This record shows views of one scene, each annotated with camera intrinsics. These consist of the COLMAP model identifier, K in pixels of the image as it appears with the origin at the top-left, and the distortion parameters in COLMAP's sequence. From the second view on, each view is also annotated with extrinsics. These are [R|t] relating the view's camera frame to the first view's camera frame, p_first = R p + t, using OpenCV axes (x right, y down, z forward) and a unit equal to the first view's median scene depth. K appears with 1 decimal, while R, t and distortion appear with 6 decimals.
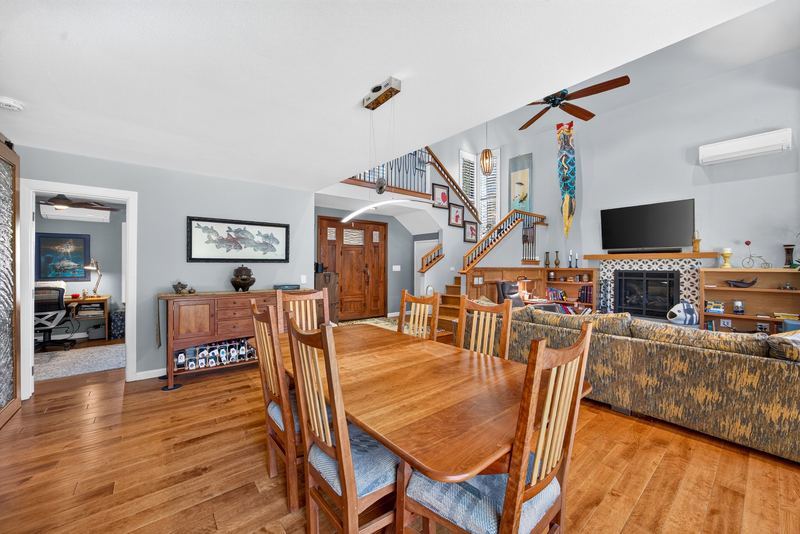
lens RADIAL K [[312.9, 0, 409.3], [0, 312.9, 266.0], [0, 0, 1]] dist [-0.001170, 0.000187]
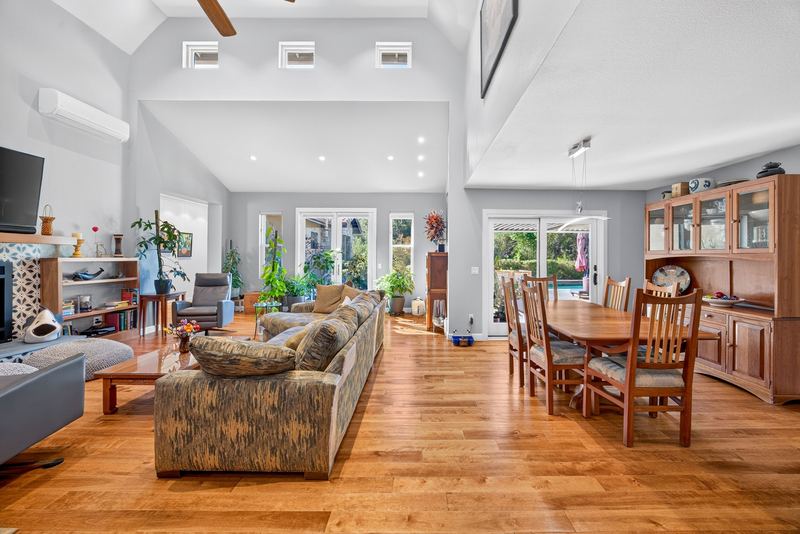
lens RADIAL K [[317.1, 0, 422.4], [0, 317.1, 257.2], [0, 0, 1]] dist [-0.003005, 0.000010]
pose [[-0.752140, -0.008226, 0.658952, -0.159544], [-0.008081, 0.999962, 0.003259, -0.003107], [-0.658954, -0.002874, -0.752178, 0.810294]]
